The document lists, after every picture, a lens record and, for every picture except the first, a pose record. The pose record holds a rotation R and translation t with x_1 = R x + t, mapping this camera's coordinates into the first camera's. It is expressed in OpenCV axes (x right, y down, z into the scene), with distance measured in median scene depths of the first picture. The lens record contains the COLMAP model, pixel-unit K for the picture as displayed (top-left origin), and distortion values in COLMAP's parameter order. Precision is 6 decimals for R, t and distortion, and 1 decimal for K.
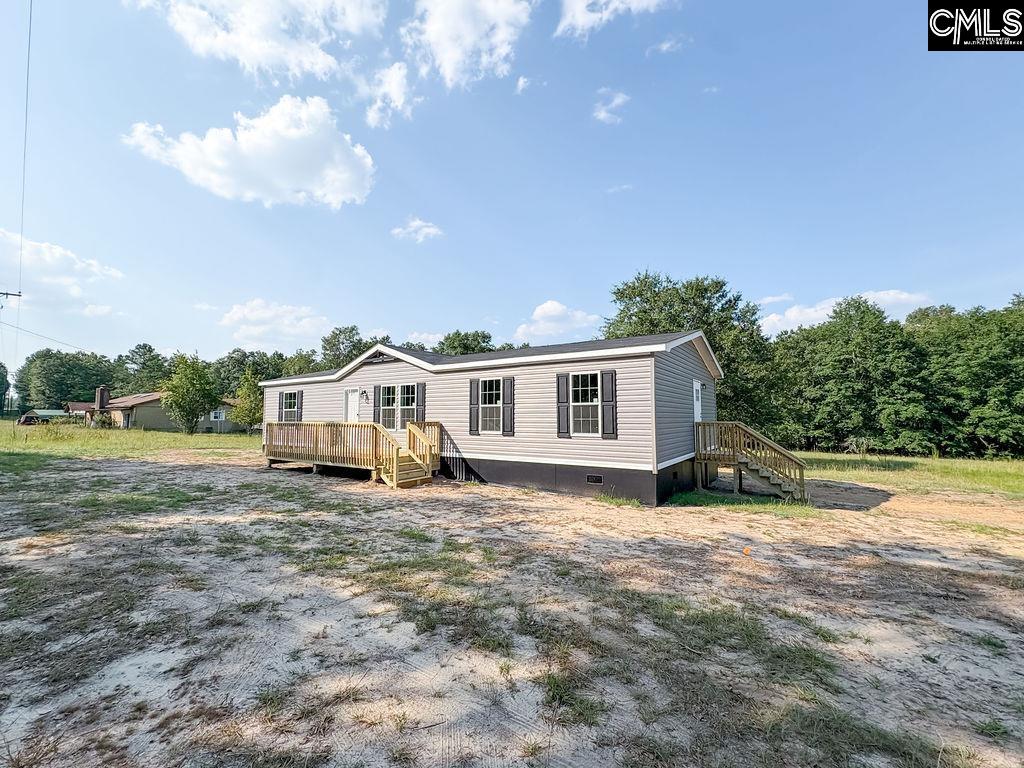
lens RADIAL K [[415.1, 0, 506.3], [0, 415.1, 405.1], [0, 0, 1]] dist [-0.004434, 0.000727]
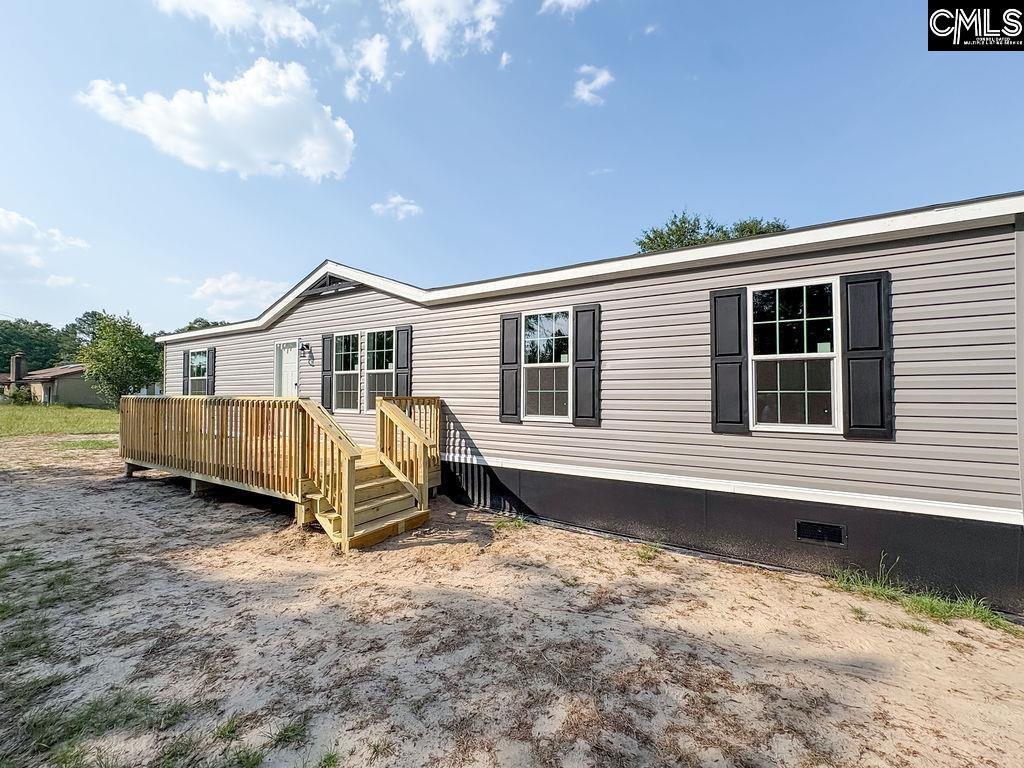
lens RADIAL K [[415.1, 0, 509.3], [0, 415.1, 383.1], [0, 0, 1]] dist [-0.004434, 0.000727]
pose [[0.998493, 0.007039, 0.054418, -0.090865], [-0.007125, 0.999974, 0.001376, 0.018923], [-0.054407, -0.001761, 0.998517, 0.417195]]
